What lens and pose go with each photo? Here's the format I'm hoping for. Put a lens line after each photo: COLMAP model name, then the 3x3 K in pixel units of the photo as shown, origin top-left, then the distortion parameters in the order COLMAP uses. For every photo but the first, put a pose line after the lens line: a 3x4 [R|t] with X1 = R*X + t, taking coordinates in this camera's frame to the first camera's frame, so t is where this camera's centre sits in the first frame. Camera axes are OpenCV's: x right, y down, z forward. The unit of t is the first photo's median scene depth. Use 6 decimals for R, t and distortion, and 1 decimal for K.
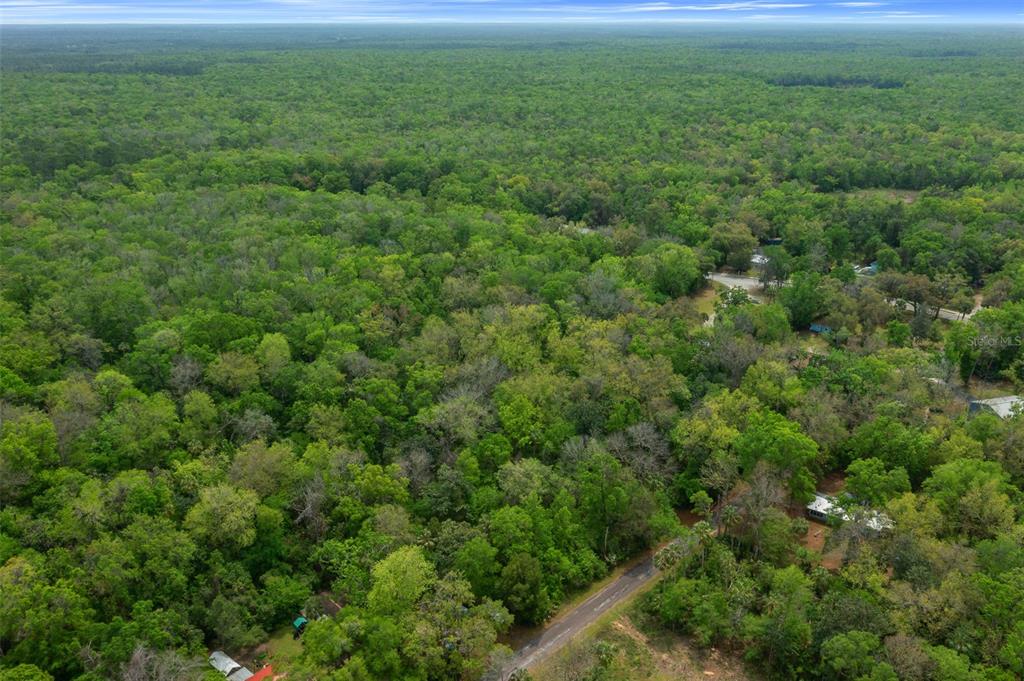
lens RADIAL K [[835.3, 0, 512.0], [0, 835.3, 340.5], [0, 0, 1]] dist [-0.005267, -0.002777]
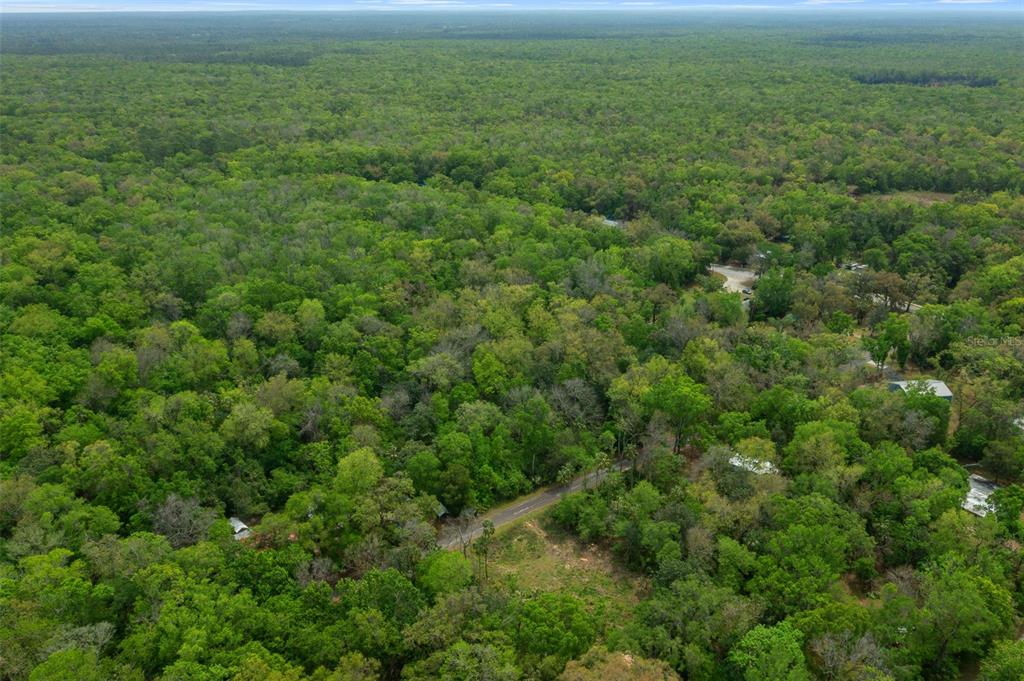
lens RADIAL K [[842.4, 0, 512.0], [0, 842.4, 340.5], [0, 0, 1]] dist [-0.007378, 0.005050]
pose [[0.991881, 0.046481, -0.118367, 0.174995], [-0.044986, 0.998871, 0.015277, 0.022343], [0.118943, -0.009828, 0.992852, -0.229090]]
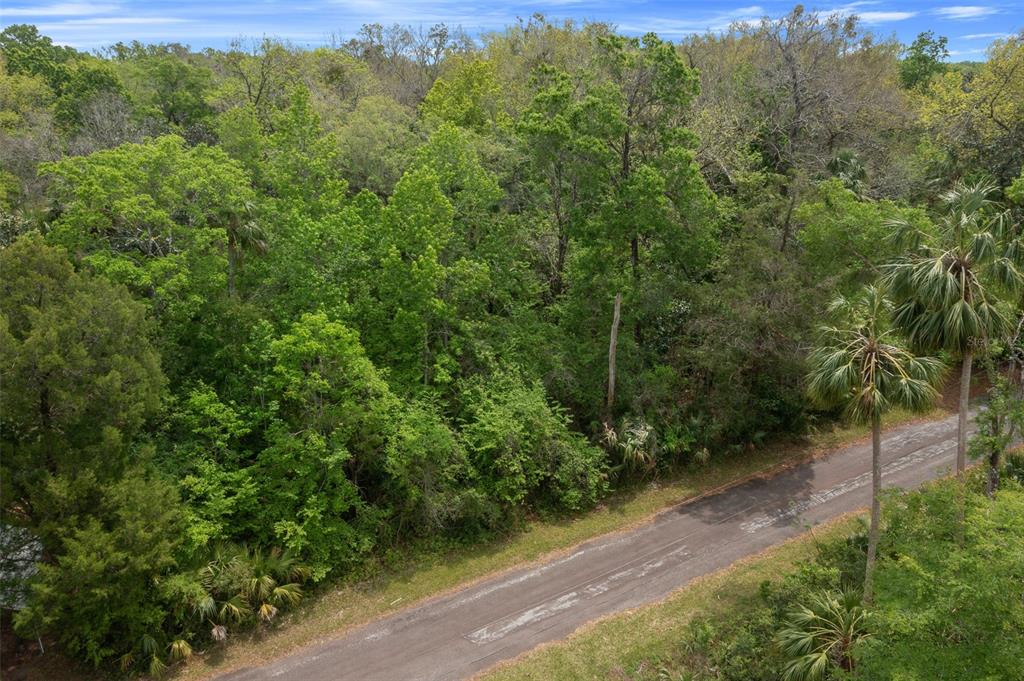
lens RADIAL K [[807.0, 0, 512.0], [0, 807.0, 340.5], [0, 0, 1]] dist [-0.006883, 0.000998]
pose [[0.972778, 0.059563, -0.223954, 0.105733], [-0.072401, 0.996144, -0.049551, 0.192337], [0.220139, 0.064417, 0.973339, 0.595547]]
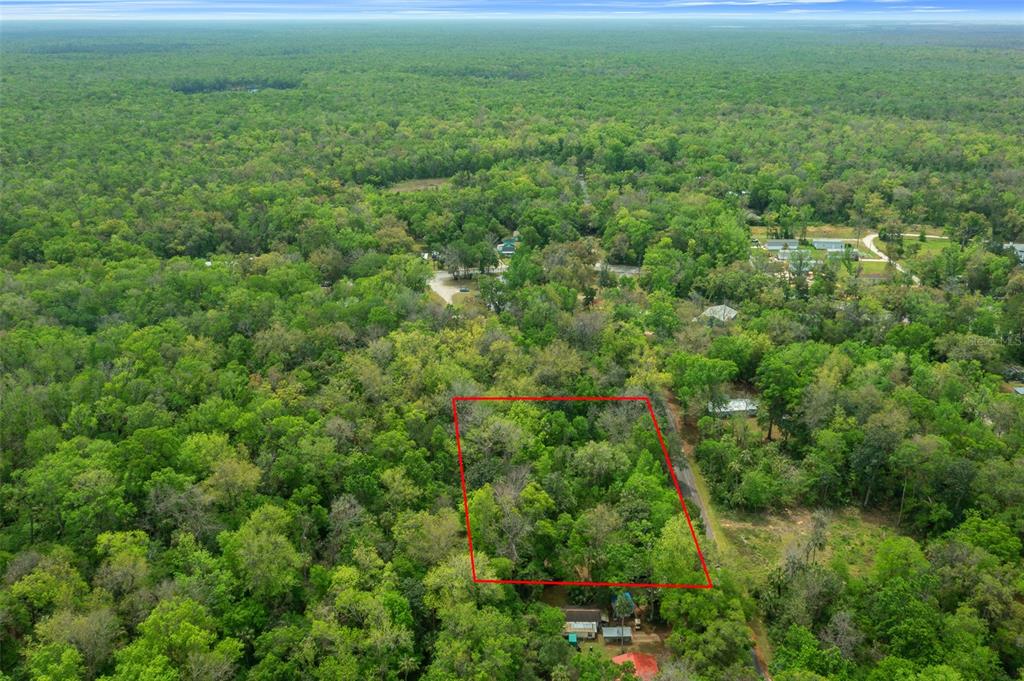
lens RADIAL K [[842.4, 0, 512.0], [0, 842.4, 340.5], [0, 0, 1]] dist [-0.007378, 0.005050]
pose [[0.711056, -0.254351, 0.655518, -0.658223], [0.252700, 0.962433, 0.099329, -0.116915], [-0.656157, 0.095021, 0.748618, 0.134925]]
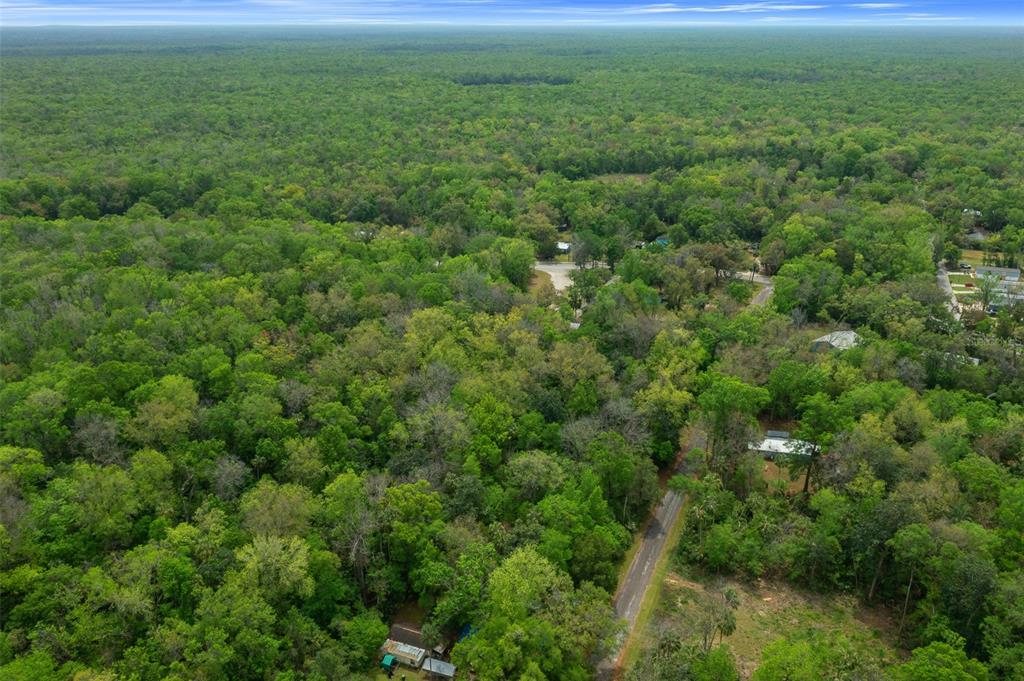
lens RADIAL K [[840.4, 0, 512.0], [0, 840.4, 340.5], [0, 0, 1]] dist [-0.007250, 0.003246]
pose [[0.919138, -0.139019, 0.368591, -0.299815], [0.140677, 0.989799, 0.022516, -0.015617], [-0.367962, 0.031157, 0.929319, 0.037689]]
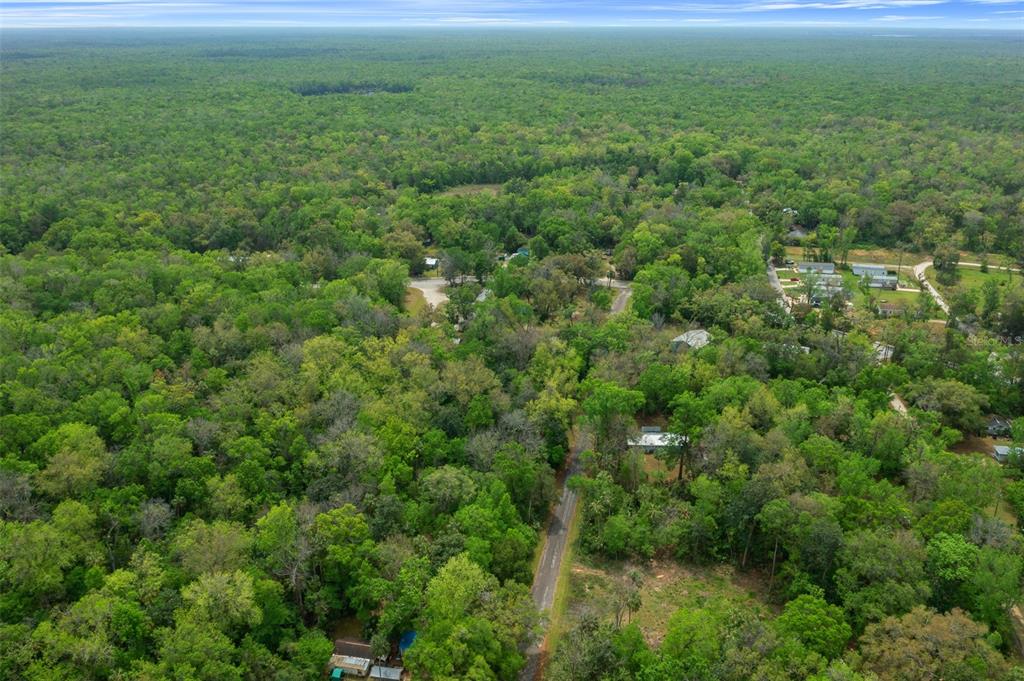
lens RADIAL K [[840.0, 0, 512.0], [0, 840.0, 340.5], [0, 0, 1]] dist [-0.013320, 0.000979]
pose [[0.826759, -0.199375, 0.526042, -0.378878], [0.201341, 0.978018, 0.054240, -0.053561], [-0.525293, 0.061070, 0.848727, -0.010780]]
